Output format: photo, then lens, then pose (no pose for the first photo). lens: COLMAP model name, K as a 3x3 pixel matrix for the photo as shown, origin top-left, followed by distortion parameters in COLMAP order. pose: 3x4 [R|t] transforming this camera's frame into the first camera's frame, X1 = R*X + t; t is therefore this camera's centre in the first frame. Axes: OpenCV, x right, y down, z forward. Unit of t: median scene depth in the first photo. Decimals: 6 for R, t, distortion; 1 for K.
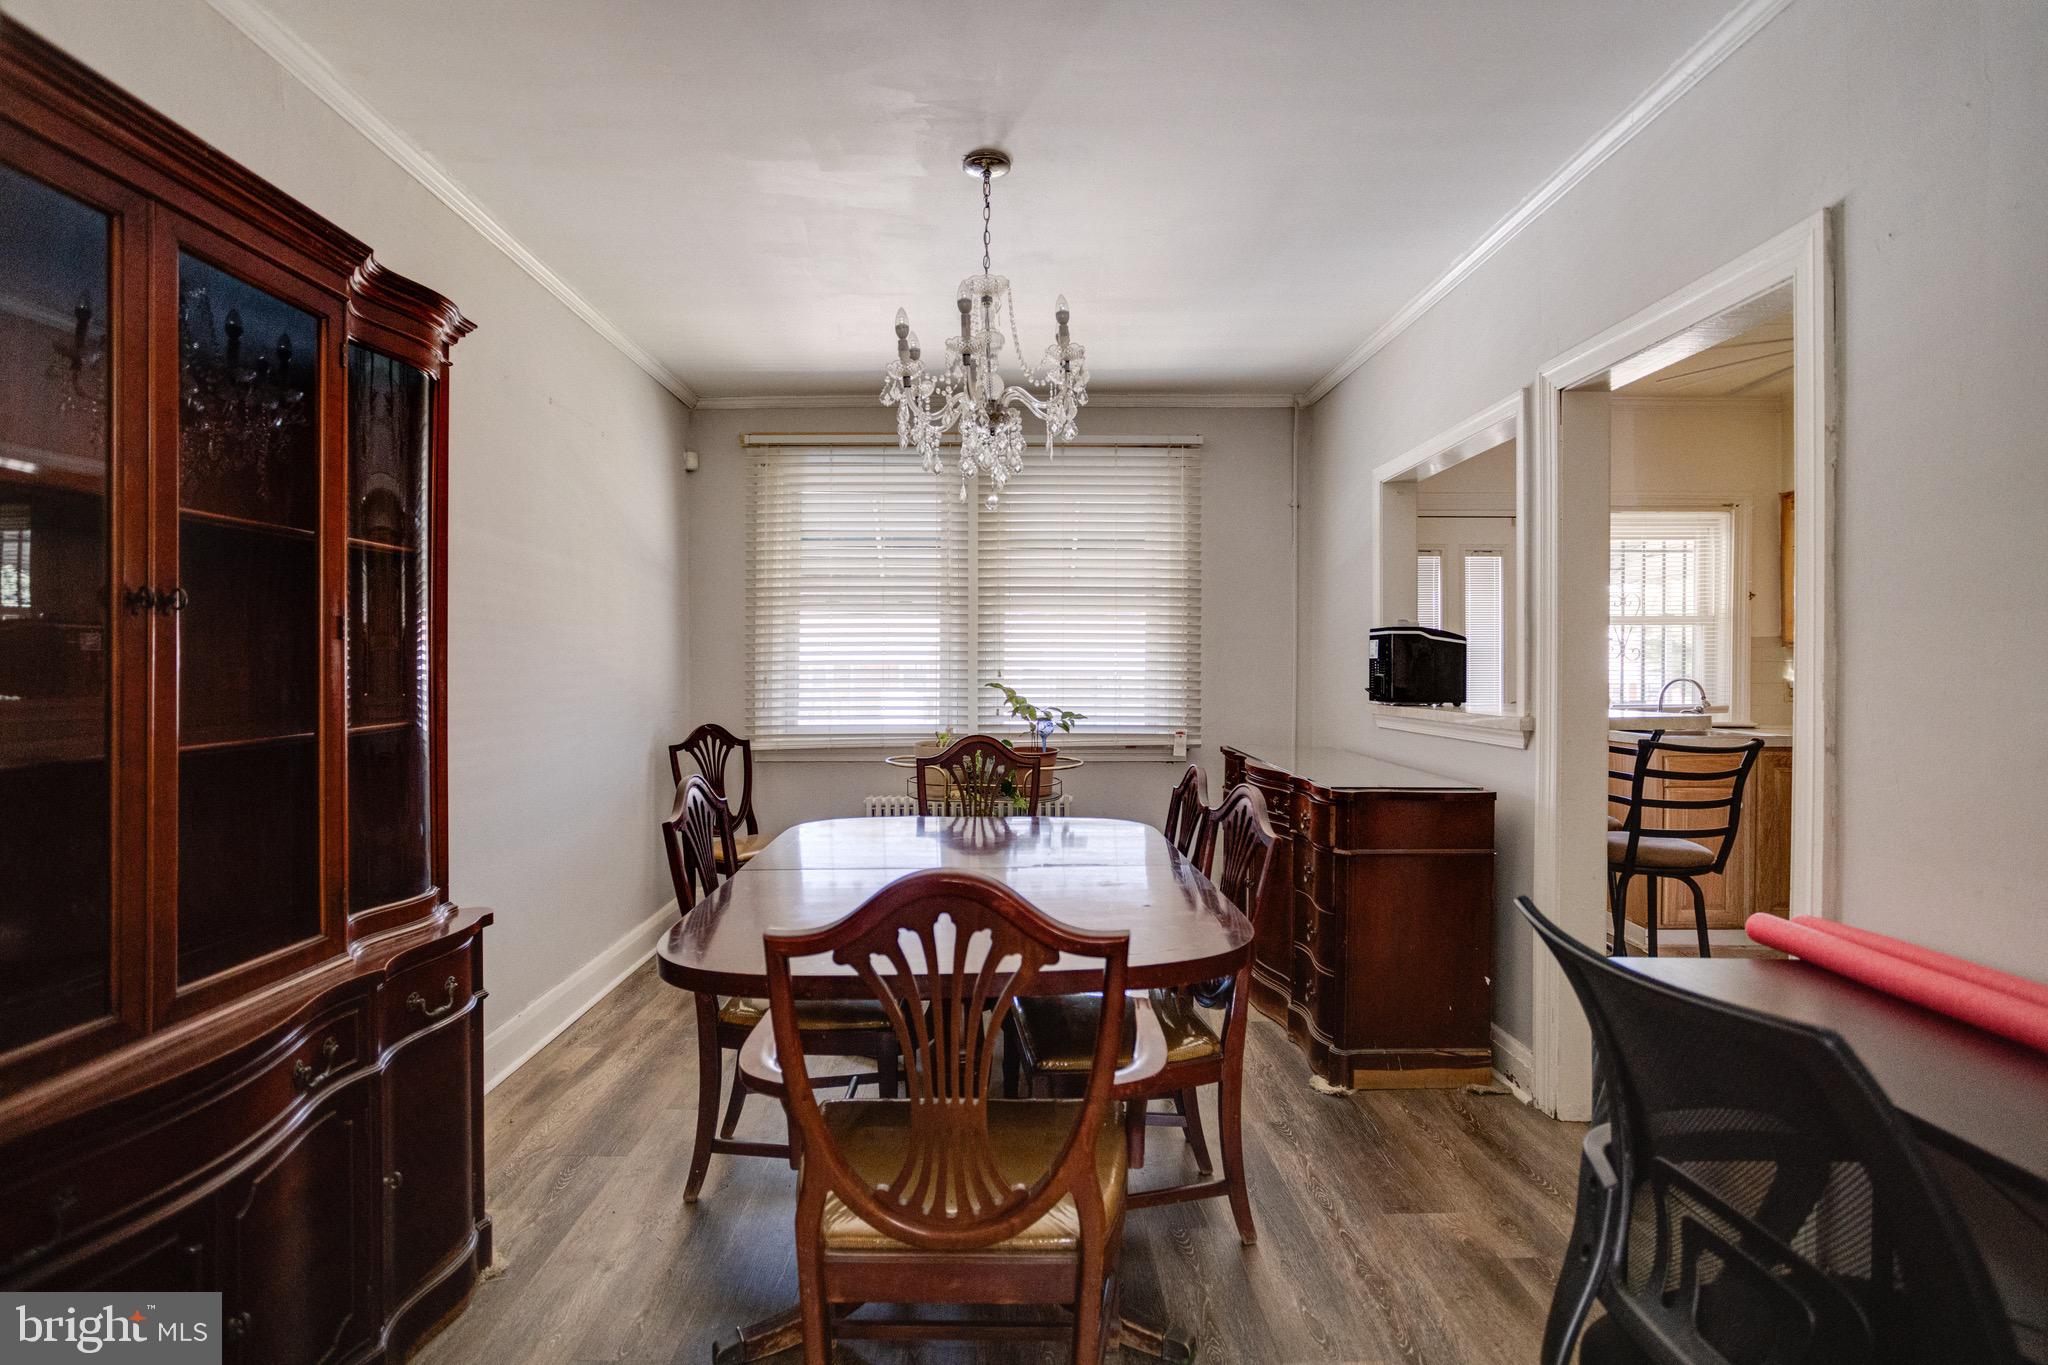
lens RADIAL K [[993.1, 0, 1025.0], [0, 993.1, 672.0], [0, 0, 1]] dist [-0.039547, 0.021093]
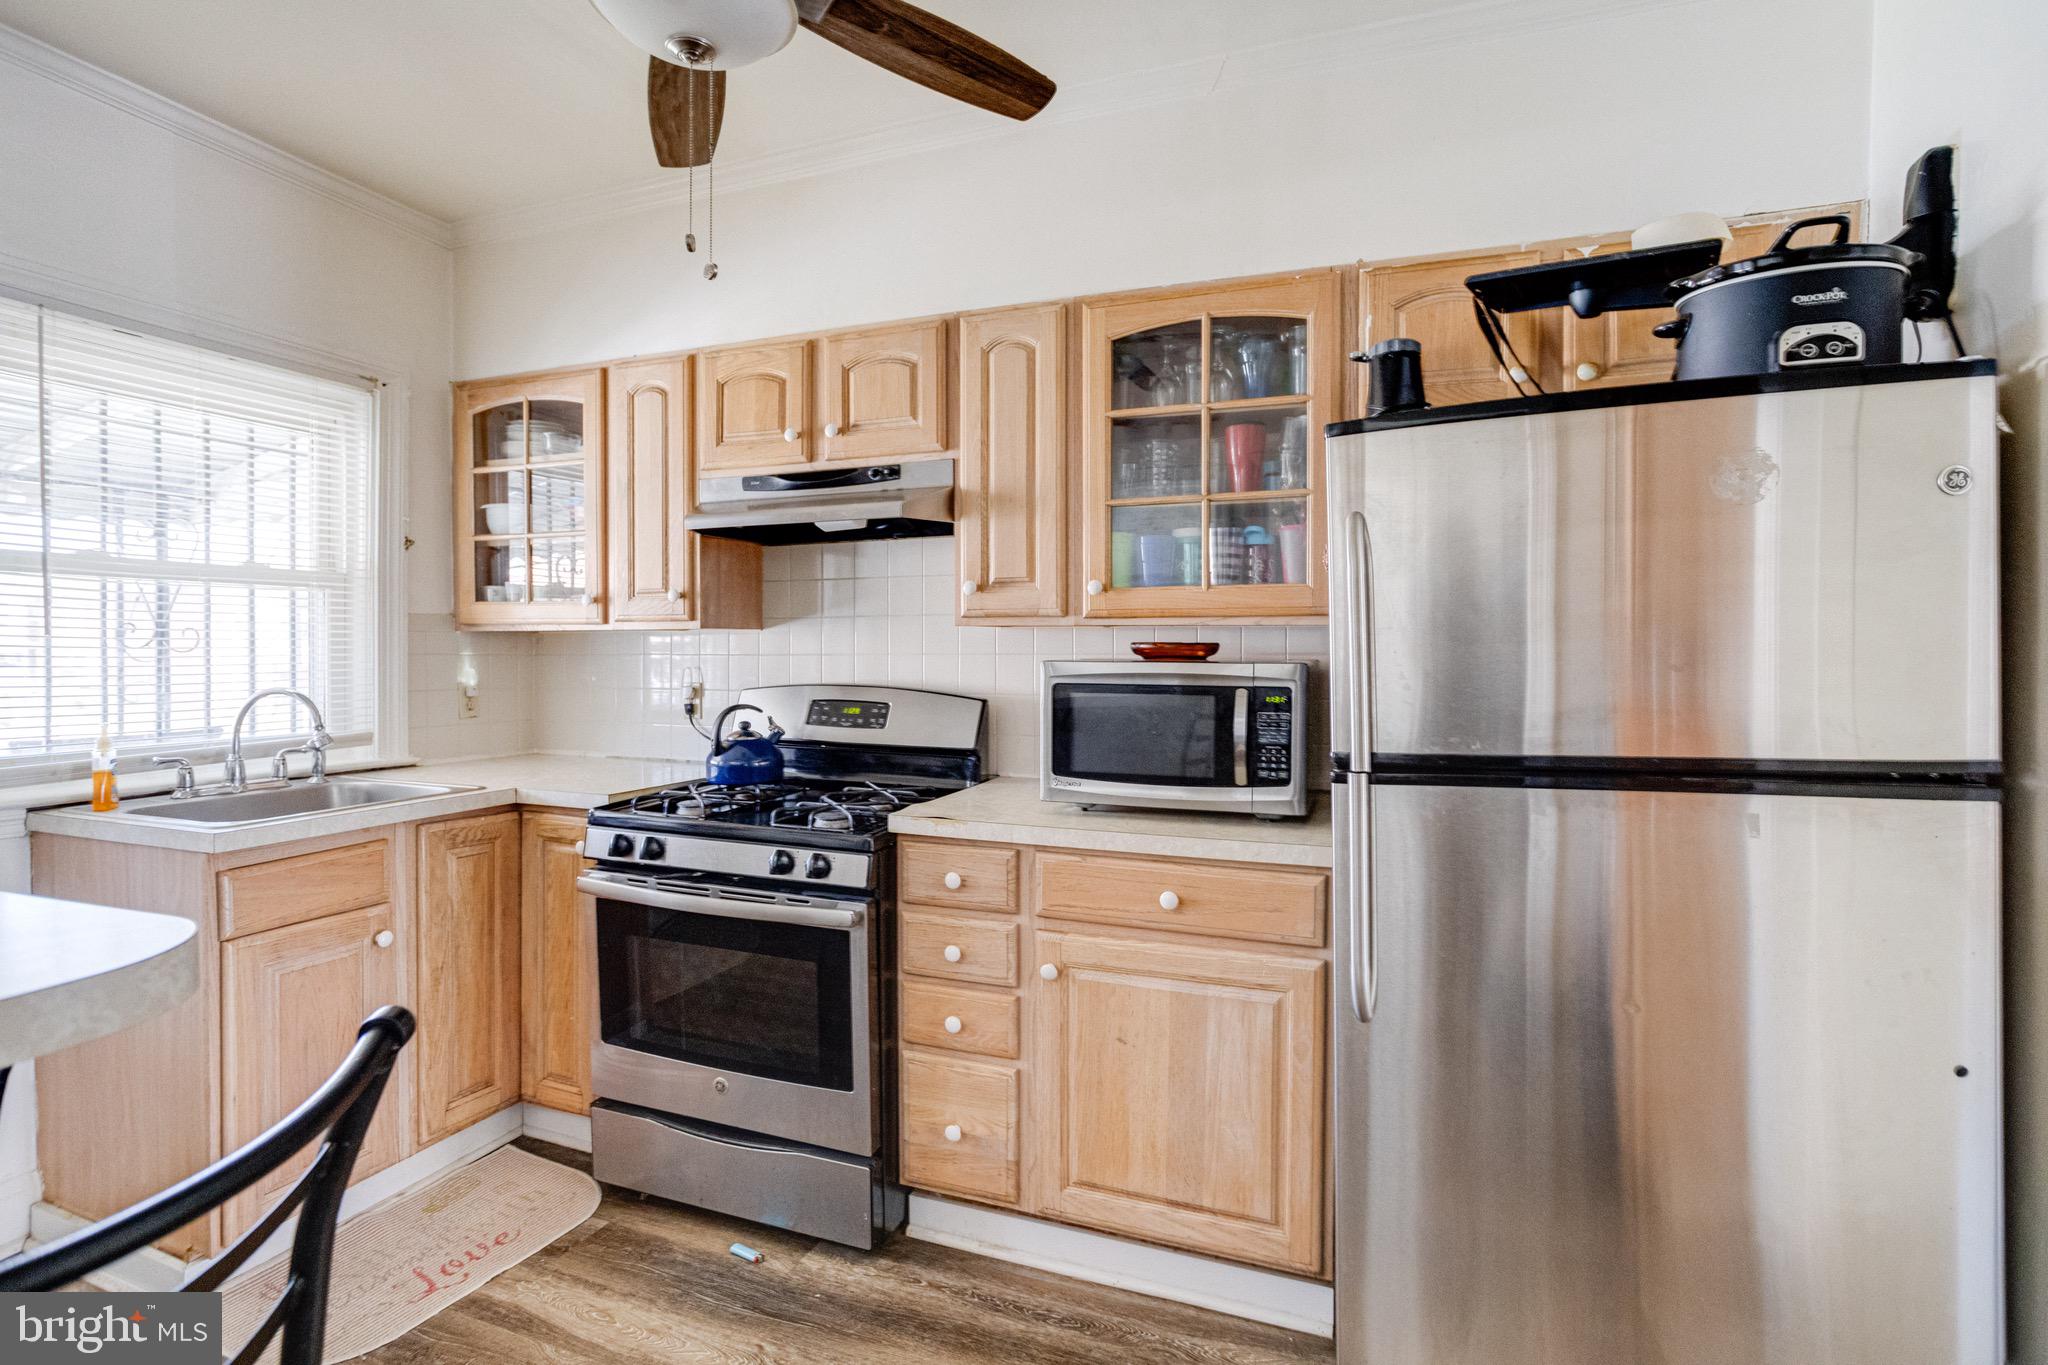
lens RADIAL K [[984.6, 0, 1021.2], [0, 984.6, 661.5], [0, 0, 1]] dist [-0.037335, 0.020190]
pose [[0.376022, -0.012818, 0.926522, 0.376395], [0.005100, 0.999918, 0.011763, -0.012458], [-0.926597, 0.000302, 0.376056, 0.486959]]
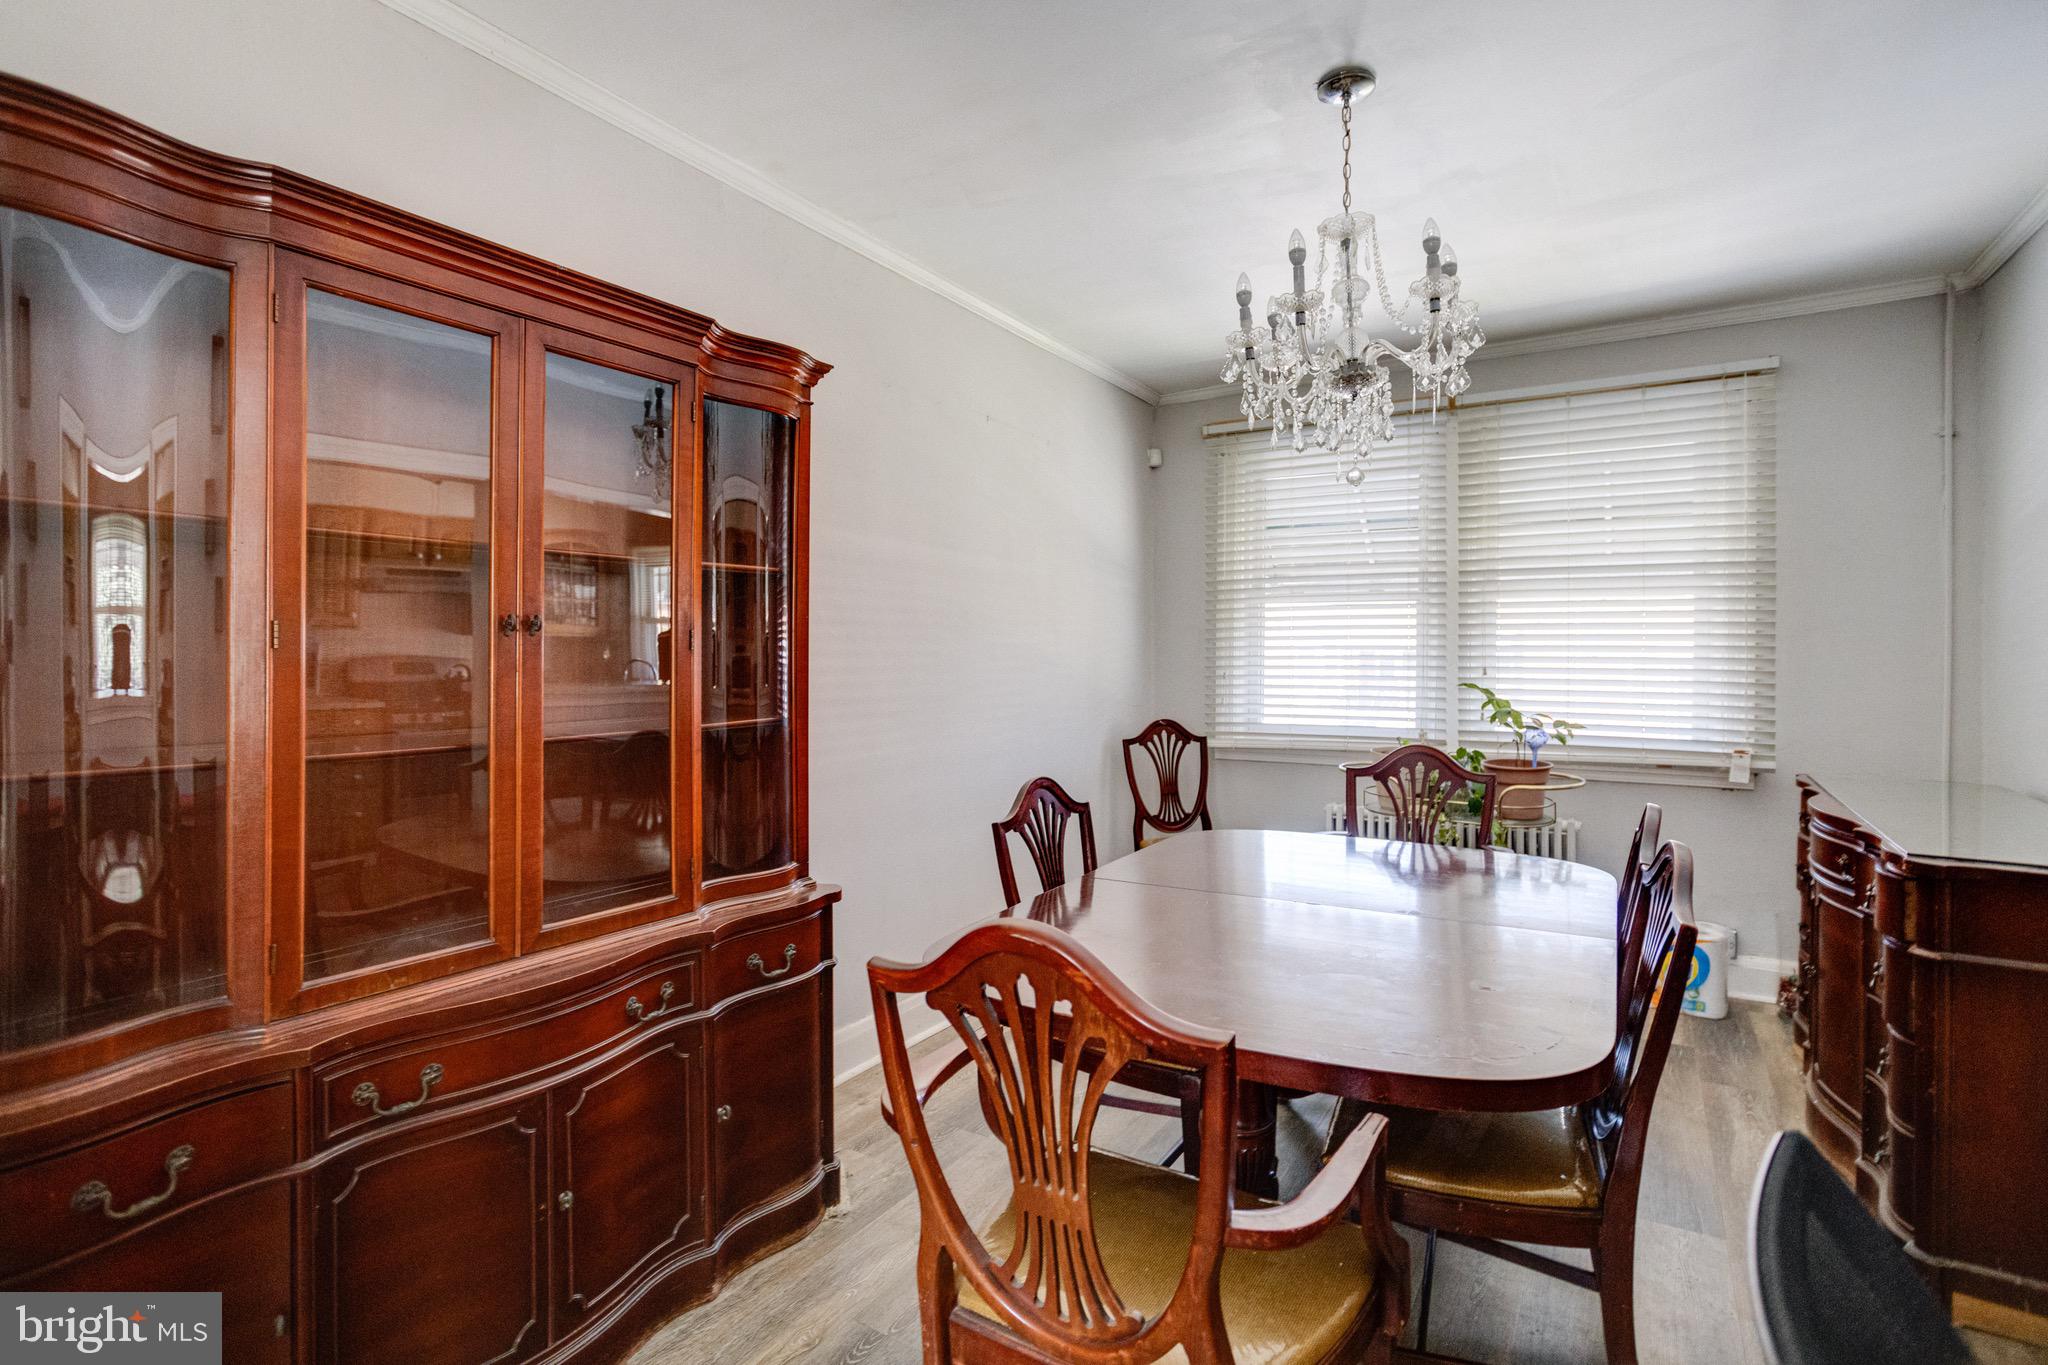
lens RADIAL K [[998.7, 0, 1024.8], [0, 998.7, 659.6], [0, 0, 1]] dist [-0.046530, 0.029495]
pose [[0.841392, 0.004785, -0.540404, 0.112240], [-0.004172, 0.999989, 0.002358, -0.009831], [0.540409, 0.000271, 0.841403, 0.075676]]
